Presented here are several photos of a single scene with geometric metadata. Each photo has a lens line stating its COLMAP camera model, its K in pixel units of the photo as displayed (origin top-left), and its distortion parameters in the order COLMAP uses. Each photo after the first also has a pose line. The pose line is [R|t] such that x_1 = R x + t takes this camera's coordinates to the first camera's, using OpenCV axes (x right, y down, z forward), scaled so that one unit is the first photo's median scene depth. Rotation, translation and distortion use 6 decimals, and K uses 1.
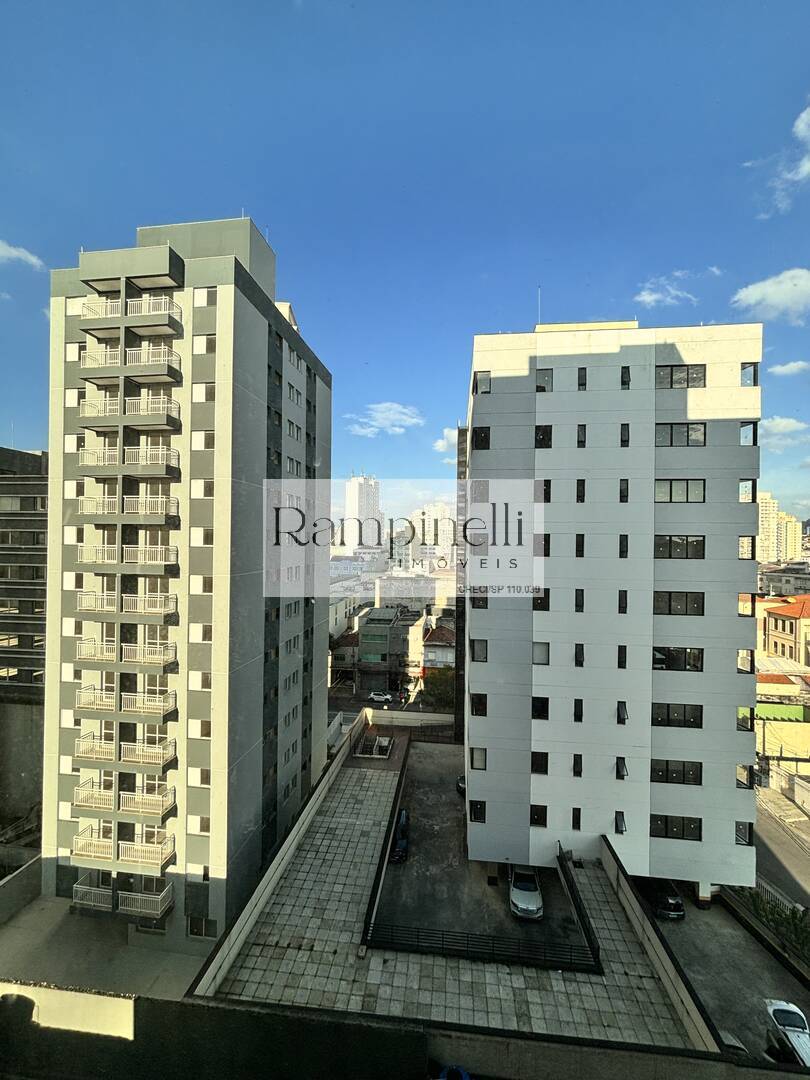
lens RADIAL K [[436.0, 0, 407.1], [0, 436.0, 541.2], [0, 0, 1]] dist [-0.000174, 0.001262]
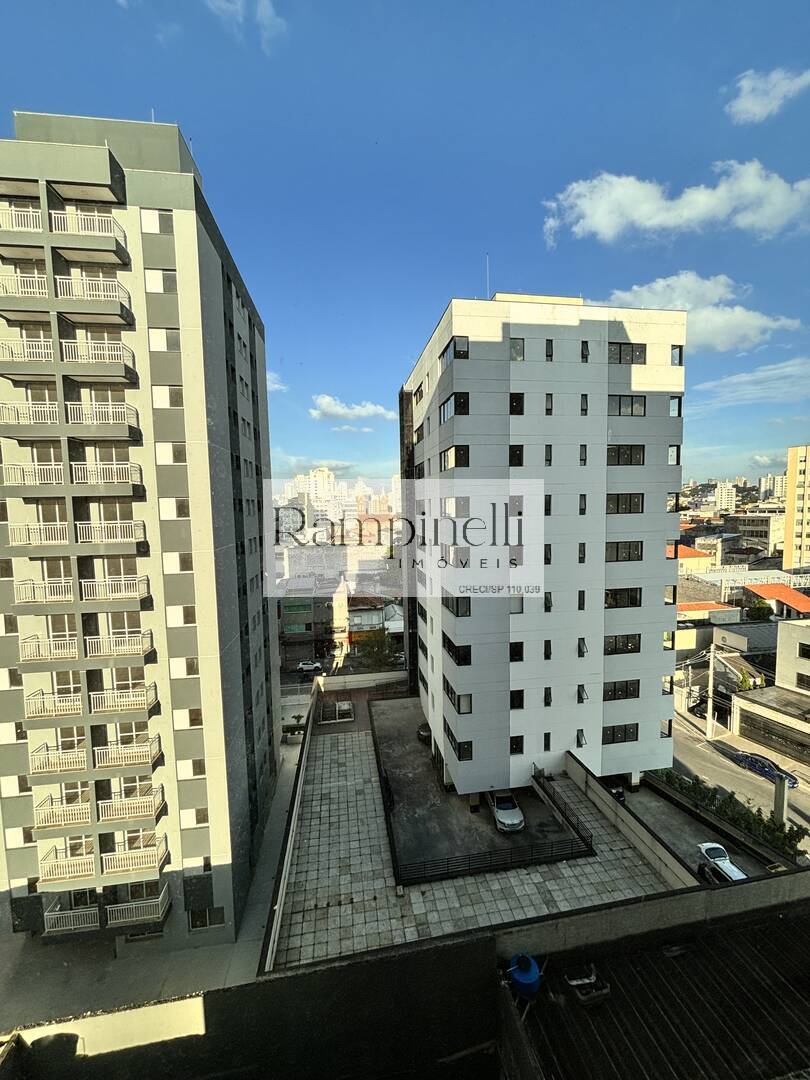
lens RADIAL K [[436.0, 0, 406.1], [0, 436.0, 541.8], [0, 0, 1]] dist [-0.000174, 0.001262]
pose [[0.963155, -0.053524, 0.263569, -0.255230], [0.032380, 0.995946, 0.083925, -0.002373], [-0.266992, -0.072298, 0.960983, 0.023012]]
